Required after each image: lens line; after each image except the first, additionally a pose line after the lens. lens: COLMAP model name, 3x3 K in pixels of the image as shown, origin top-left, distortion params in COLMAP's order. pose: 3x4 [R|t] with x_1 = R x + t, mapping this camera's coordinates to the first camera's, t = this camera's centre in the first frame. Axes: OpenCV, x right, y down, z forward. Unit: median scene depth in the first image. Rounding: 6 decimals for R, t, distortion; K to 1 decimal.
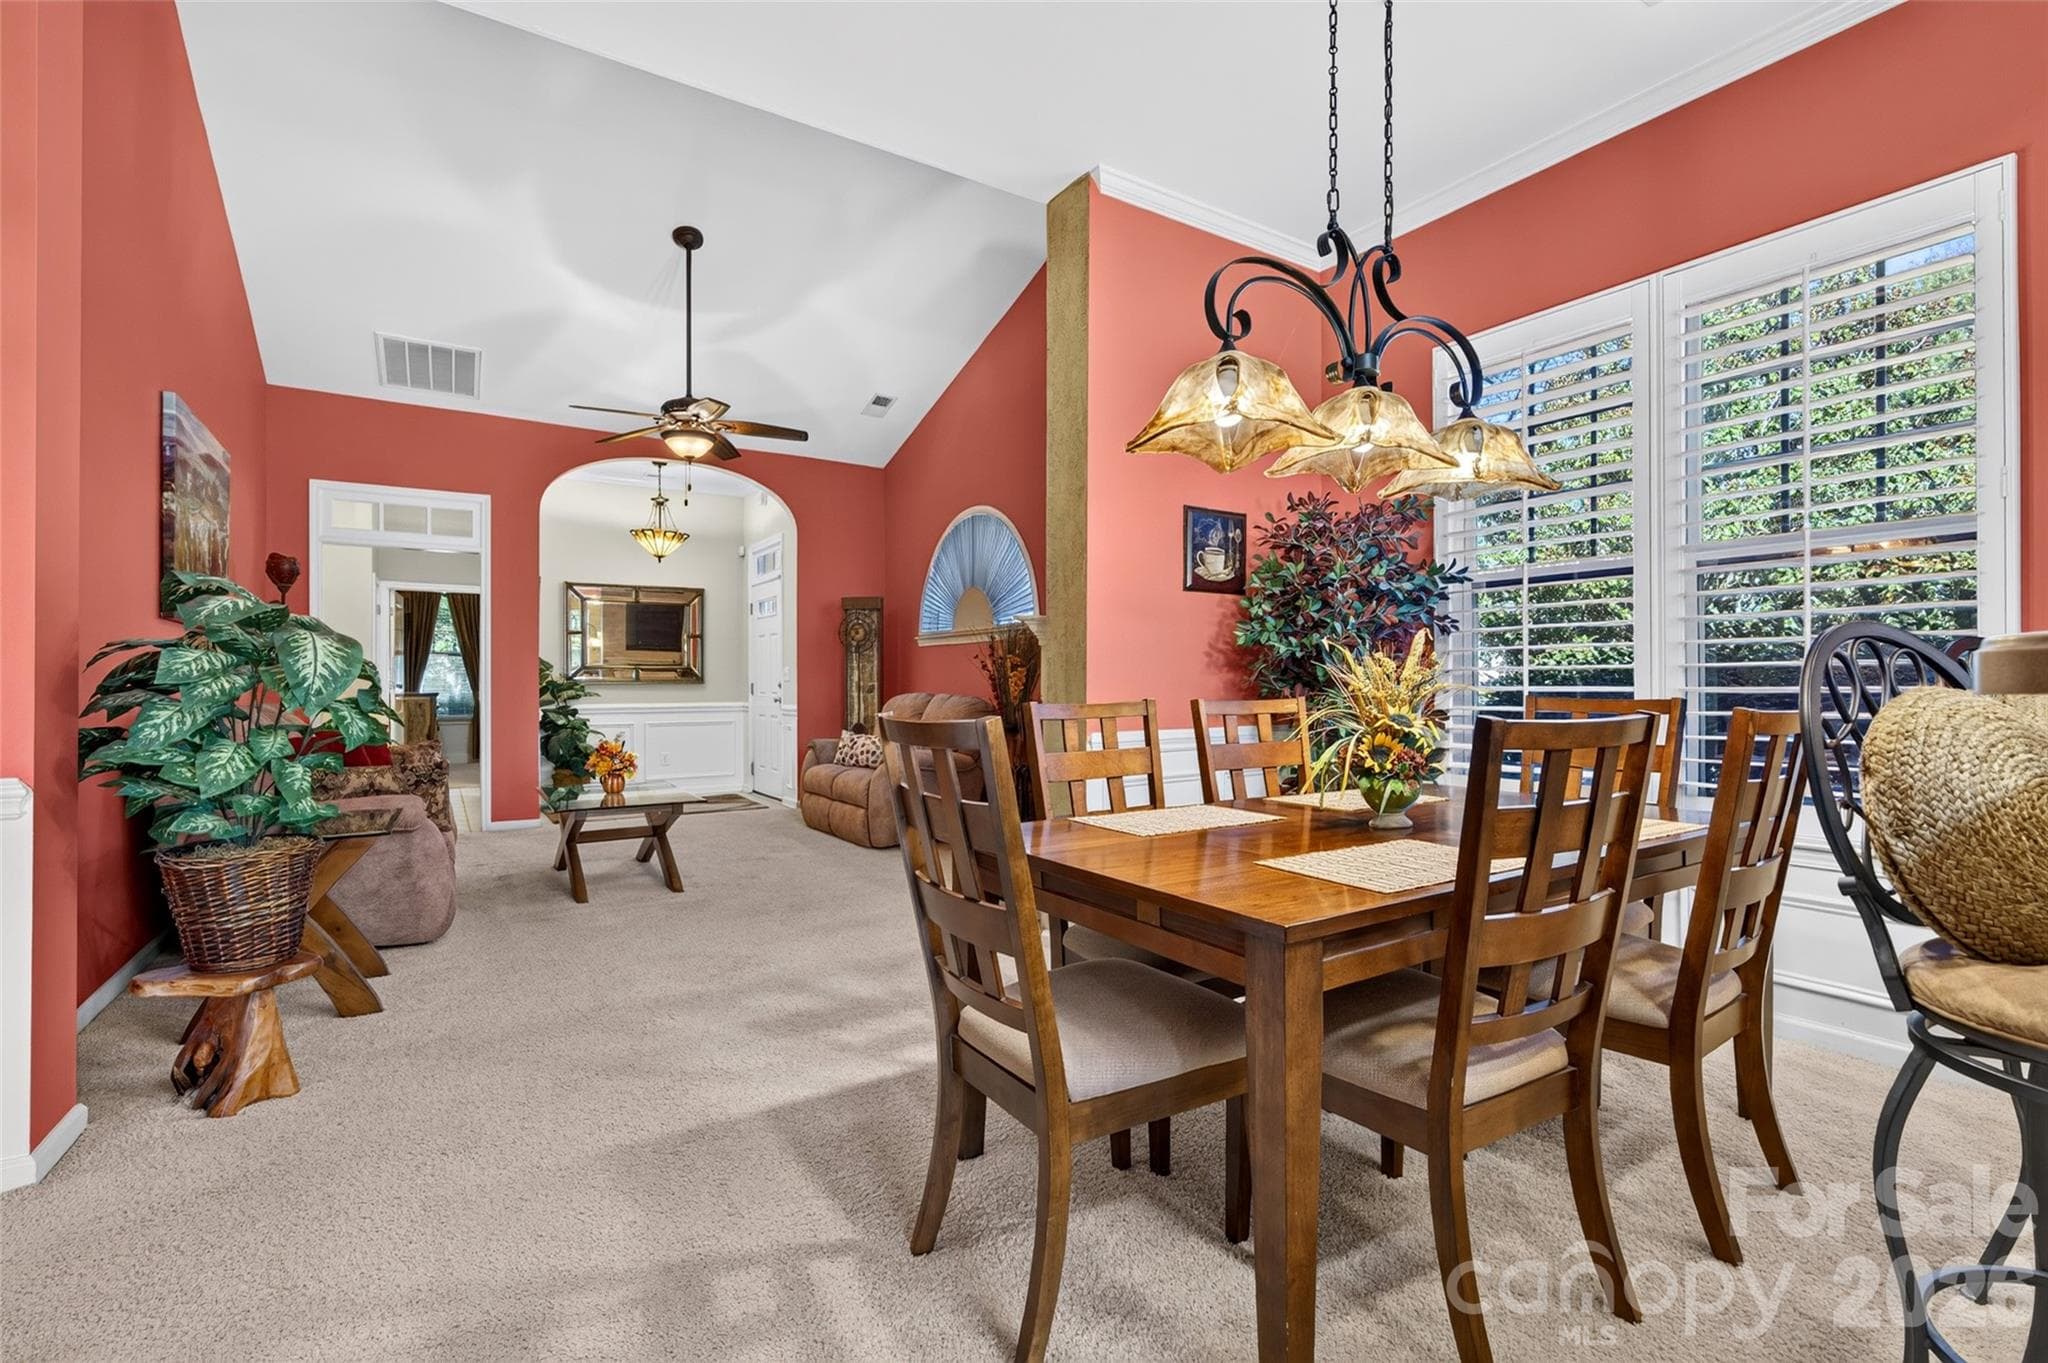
lens RADIAL K [[920.0, 0, 1024.0], [0, 920.0, 681.5], [0, 0, 1]] dist [0.002510, 0.000174]
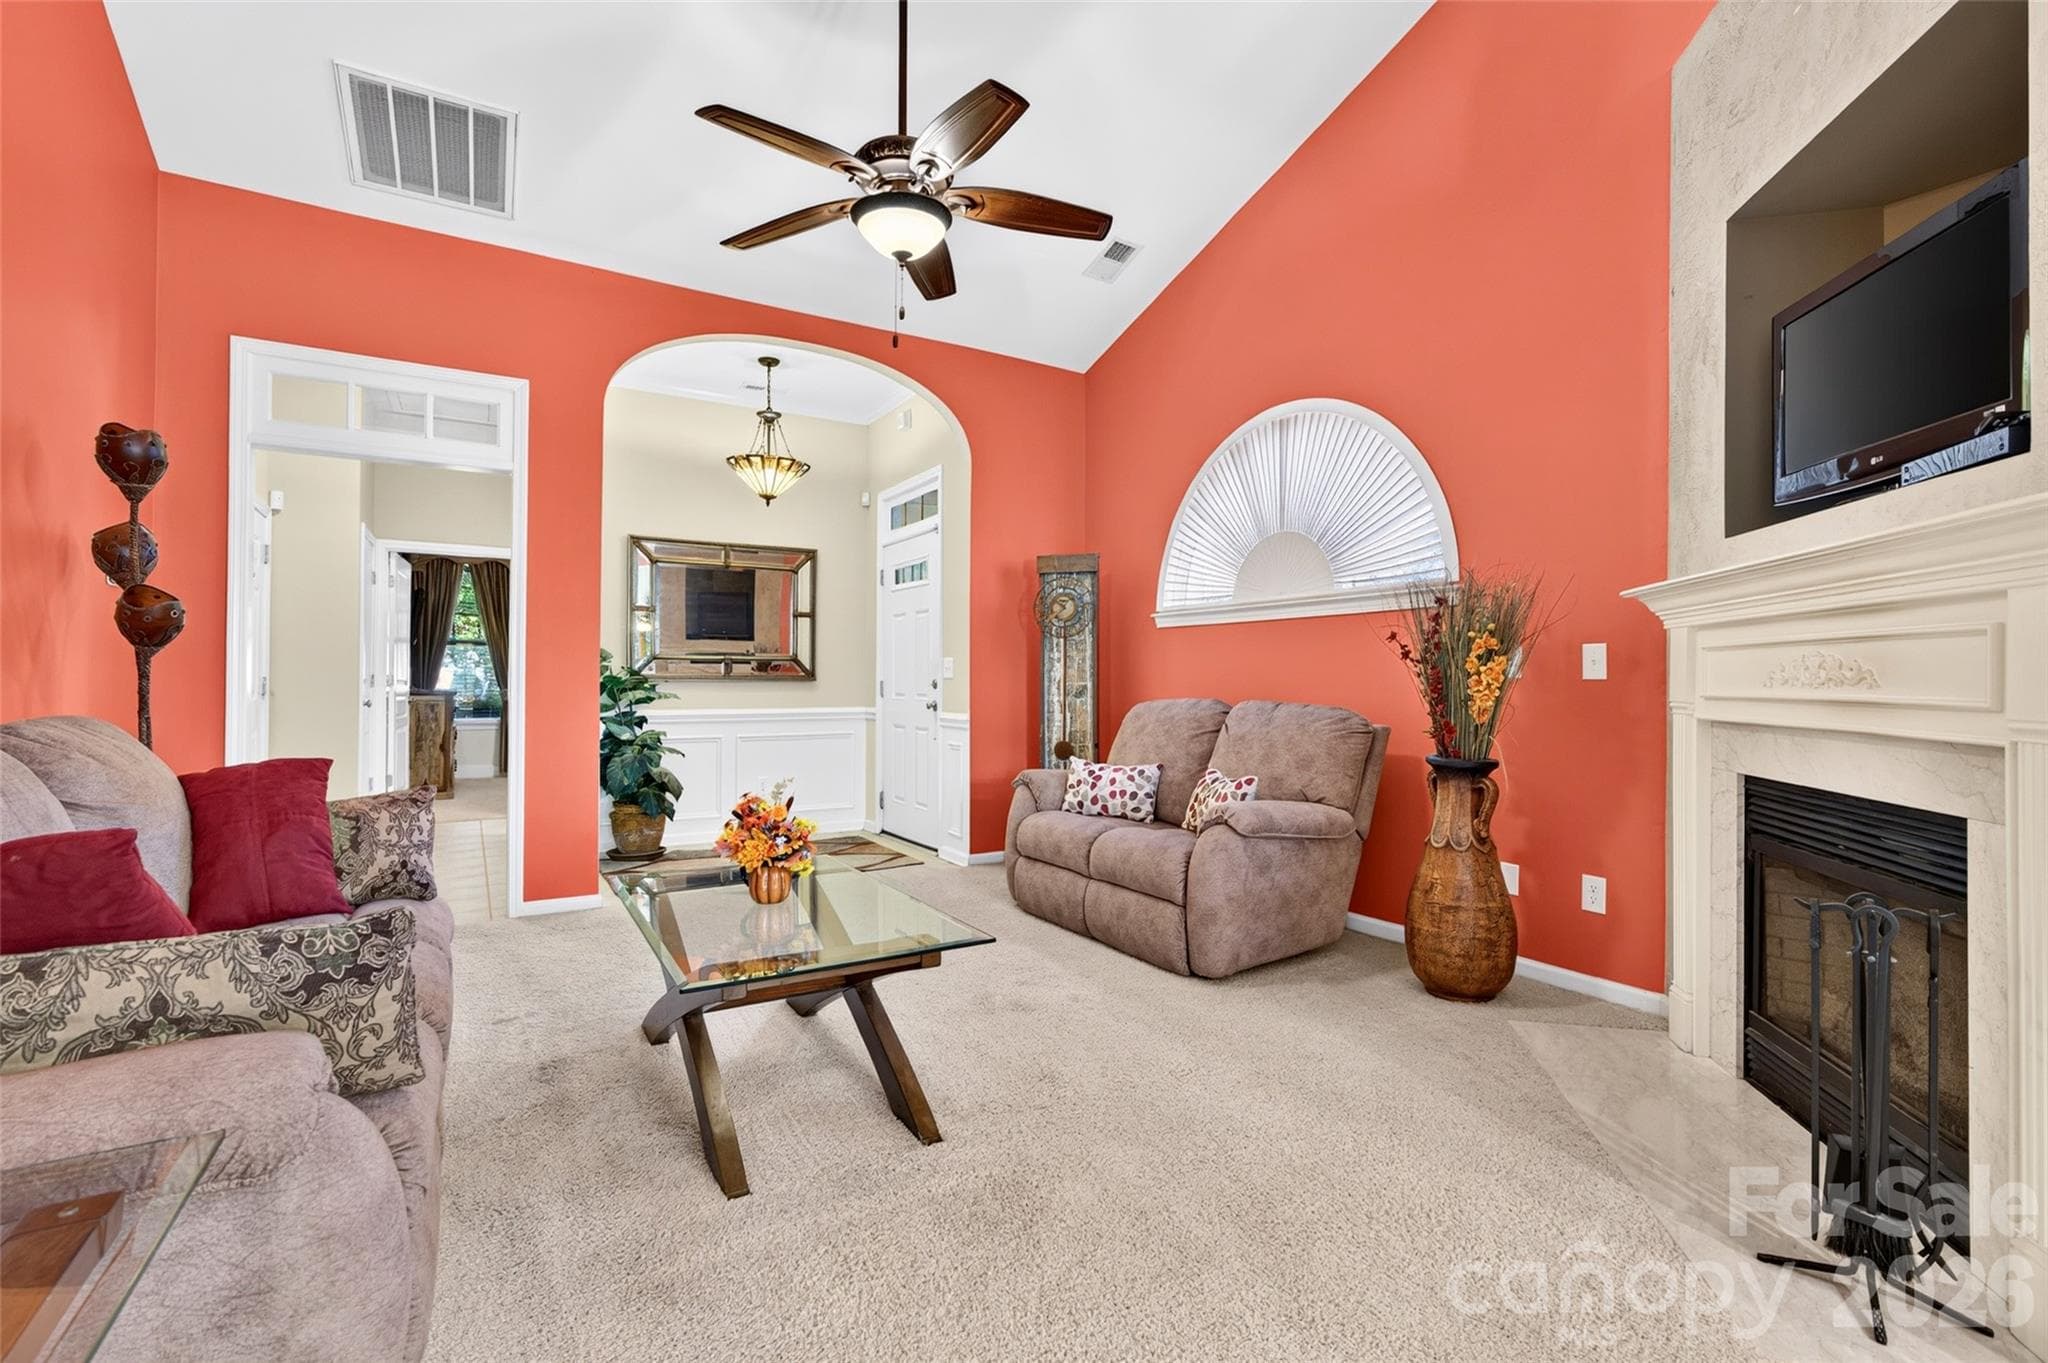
lens RADIAL K [[929.6, 0, 1026.3], [0, 929.6, 666.8], [0, 0, 1]] dist [0.003654, 0.000289]
pose [[0.999602, 0.005209, -0.027708, -0.280904], [-0.005579, 0.999896, -0.013313, -0.000273], [0.027635, 0.013463, 0.999527, 0.478453]]
